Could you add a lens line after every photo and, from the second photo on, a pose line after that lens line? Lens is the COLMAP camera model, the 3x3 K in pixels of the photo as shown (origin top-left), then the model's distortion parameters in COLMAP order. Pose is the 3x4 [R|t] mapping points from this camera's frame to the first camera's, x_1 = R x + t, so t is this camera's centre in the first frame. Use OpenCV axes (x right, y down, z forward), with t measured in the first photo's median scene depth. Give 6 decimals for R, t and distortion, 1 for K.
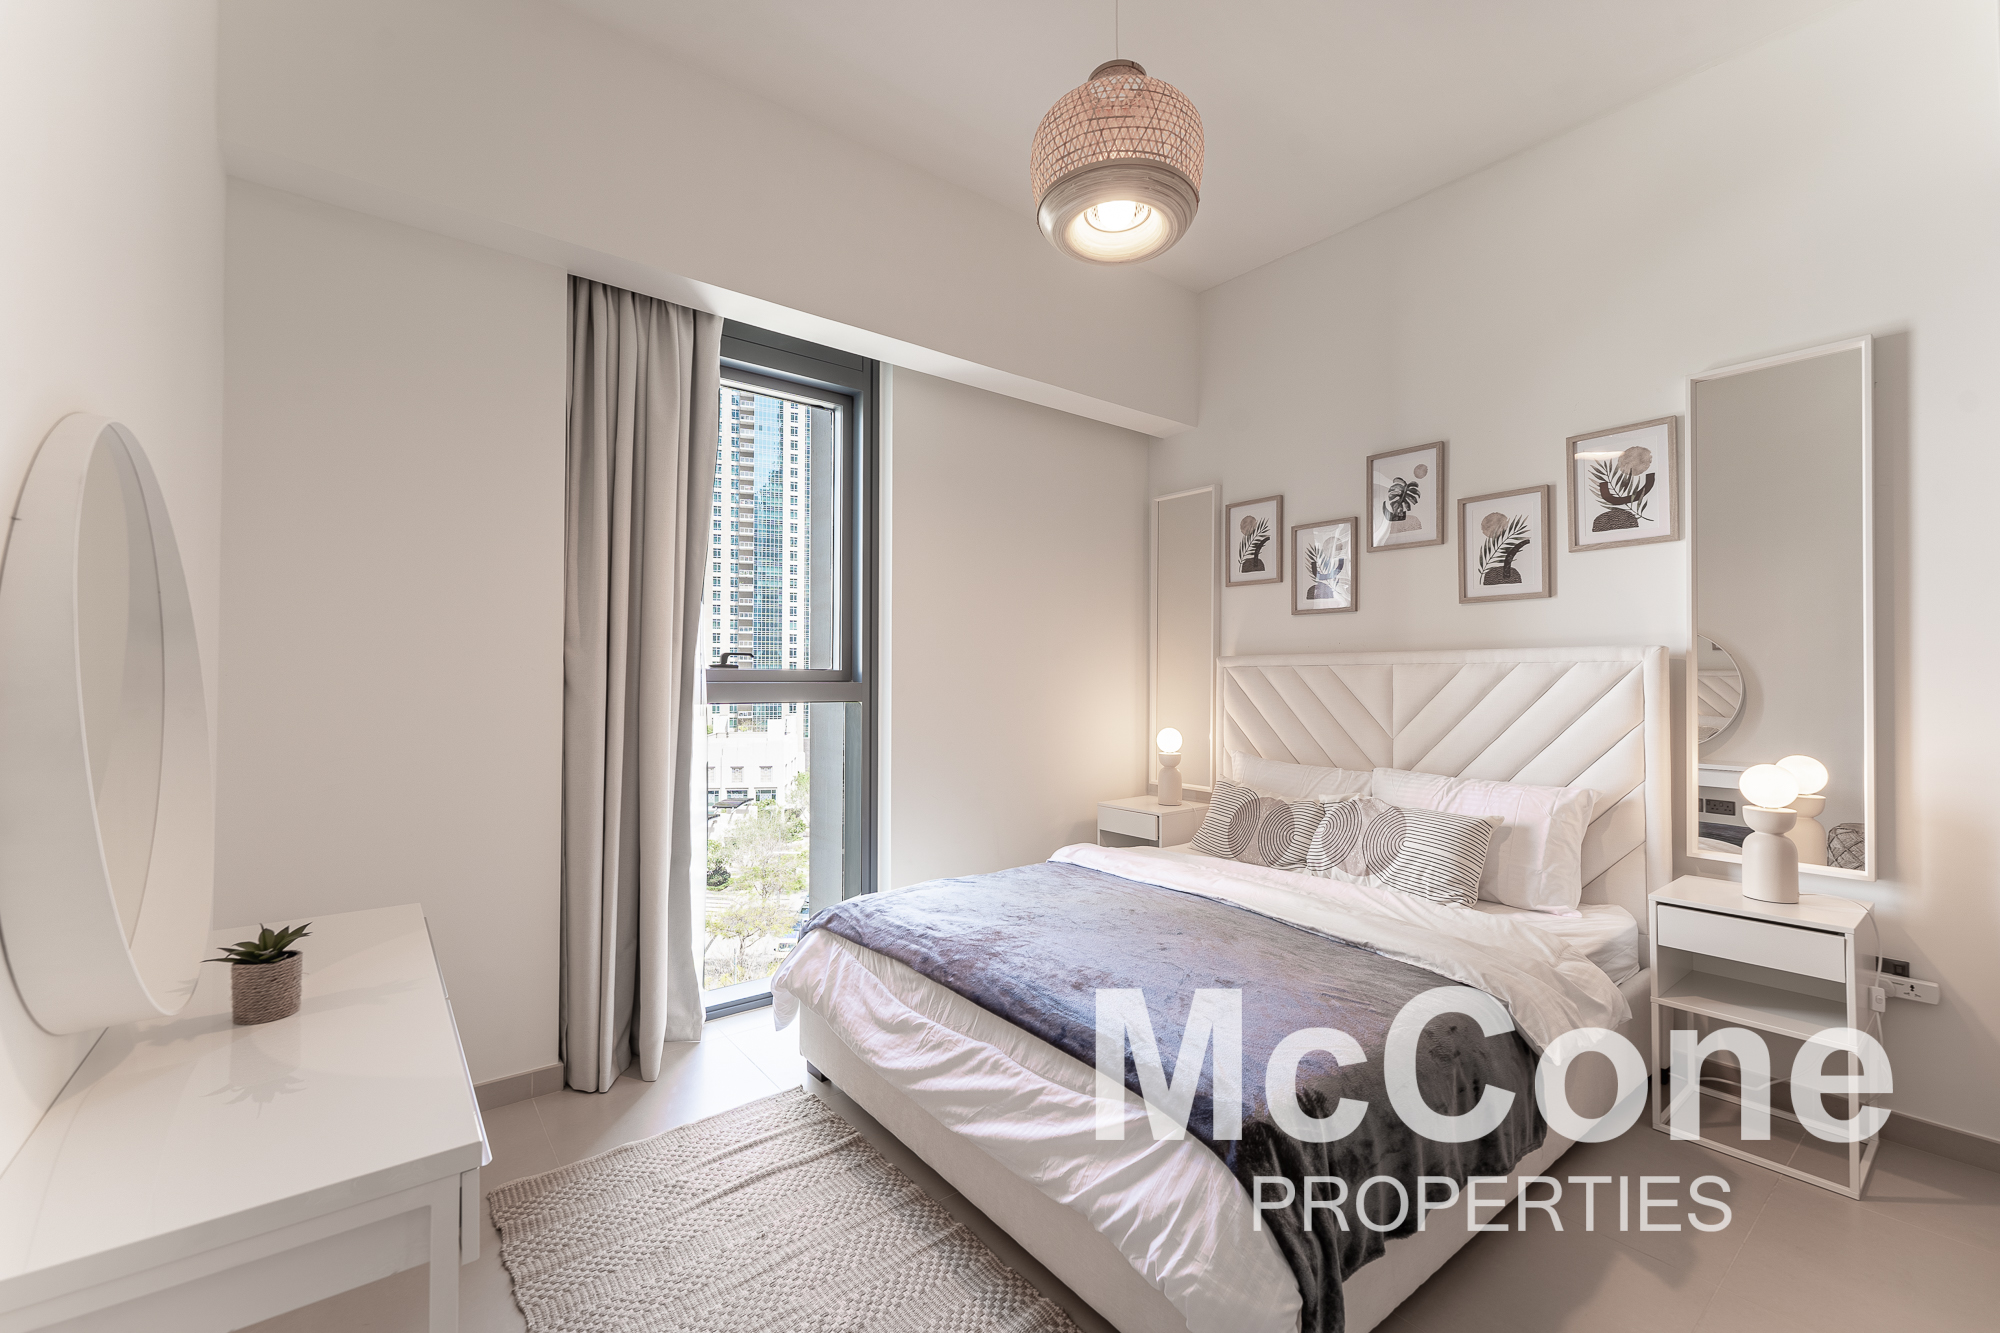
lens RADIAL K [[818.7, 0, 993.0], [0, 818.7, 671.2], [0, 0, 1]] dist [-0.000171, -0.000111]
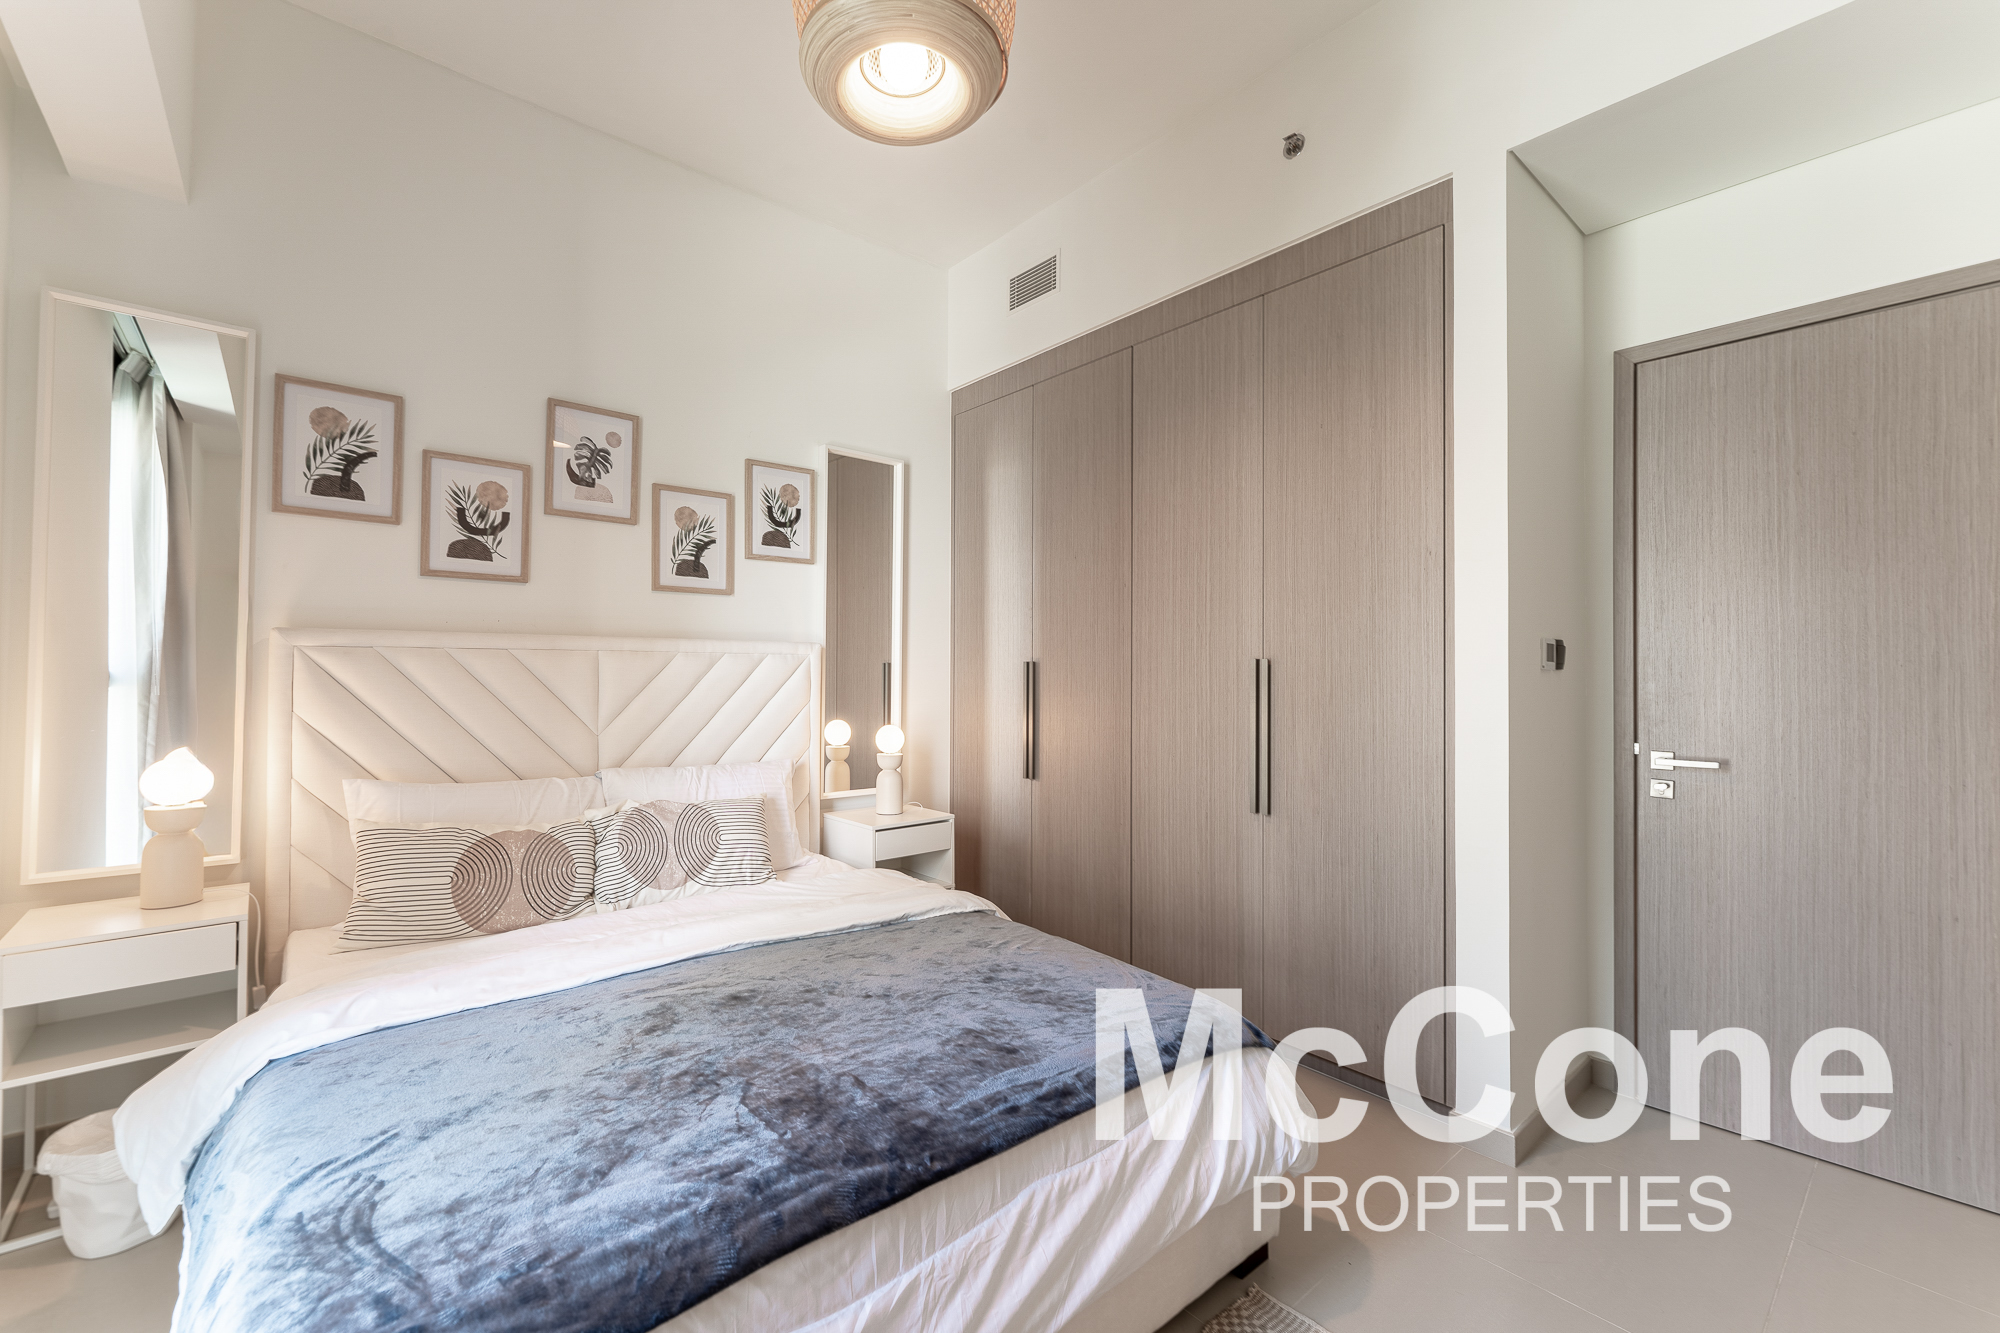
lens RADIAL K [[818.7, 0, 993.0], [0, 818.7, 671.2], [0, 0, 1]] dist [-0.000171, -0.000111]
pose [[-0.043164, -0.001748, 0.999066, -0.446279], [-0.014958, 0.999888, 0.001104, 0.006915], [-0.998956, -0.014897, -0.043185, 0.673576]]
